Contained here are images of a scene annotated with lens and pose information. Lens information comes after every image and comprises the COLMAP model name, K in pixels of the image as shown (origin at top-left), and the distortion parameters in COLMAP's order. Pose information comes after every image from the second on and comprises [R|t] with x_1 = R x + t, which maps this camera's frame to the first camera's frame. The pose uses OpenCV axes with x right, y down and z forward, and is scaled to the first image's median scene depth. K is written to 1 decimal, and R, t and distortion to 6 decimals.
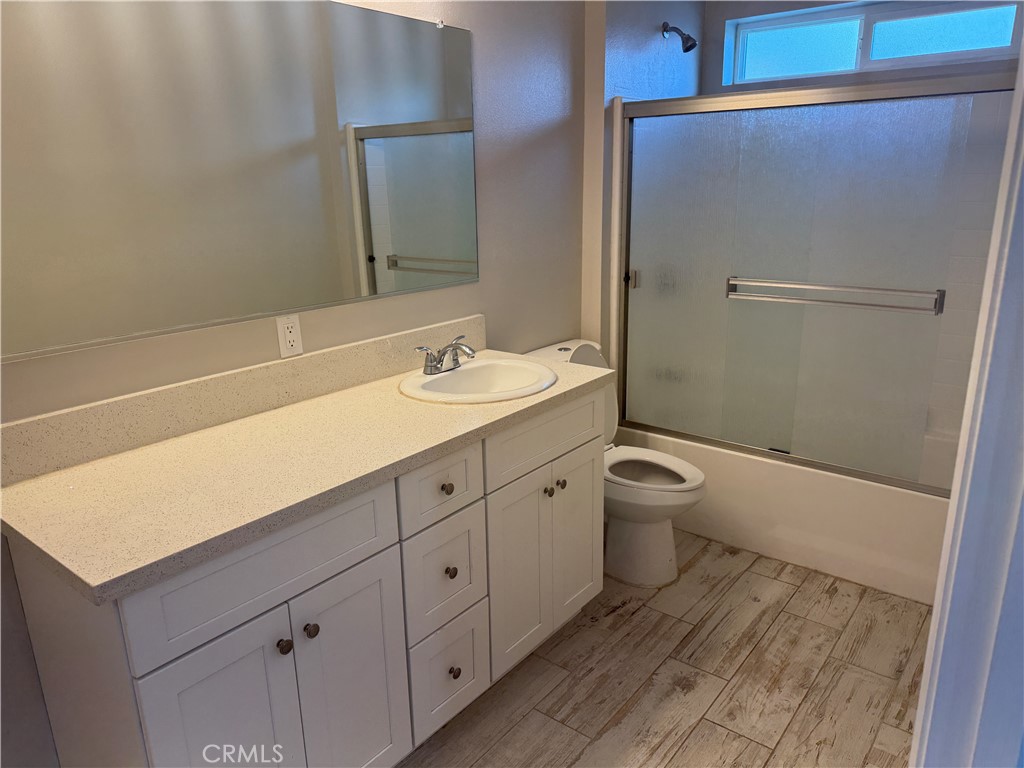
lens RADIAL K [[726.0, 0, 509.7], [0, 726.0, 399.2], [0, 0, 1]] dist [0.070267, -0.075286]
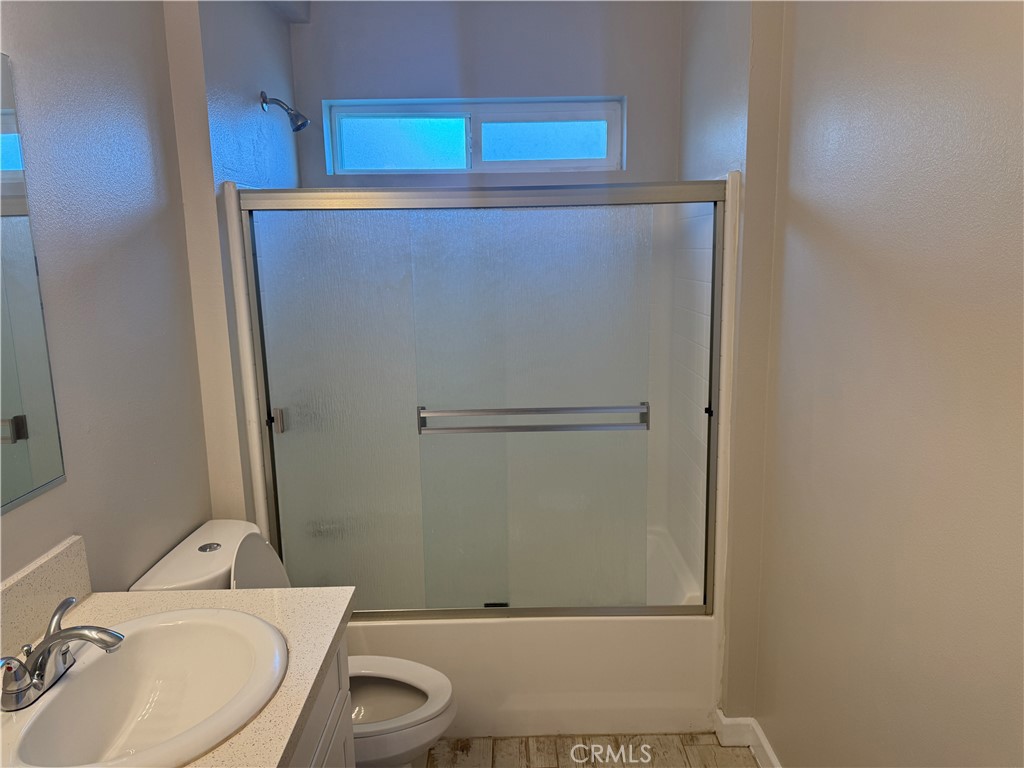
lens RADIAL K [[733.0, 0, 512.0], [0, 733.0, 384.0], [0, 0, 1]] dist [0.046546, -0.005299]
pose [[0.779479, -0.110578, 0.616591, -0.110394], [0.183768, 0.981355, -0.056321, -0.129207], [-0.598866, 0.157211, 0.785267, 0.305078]]
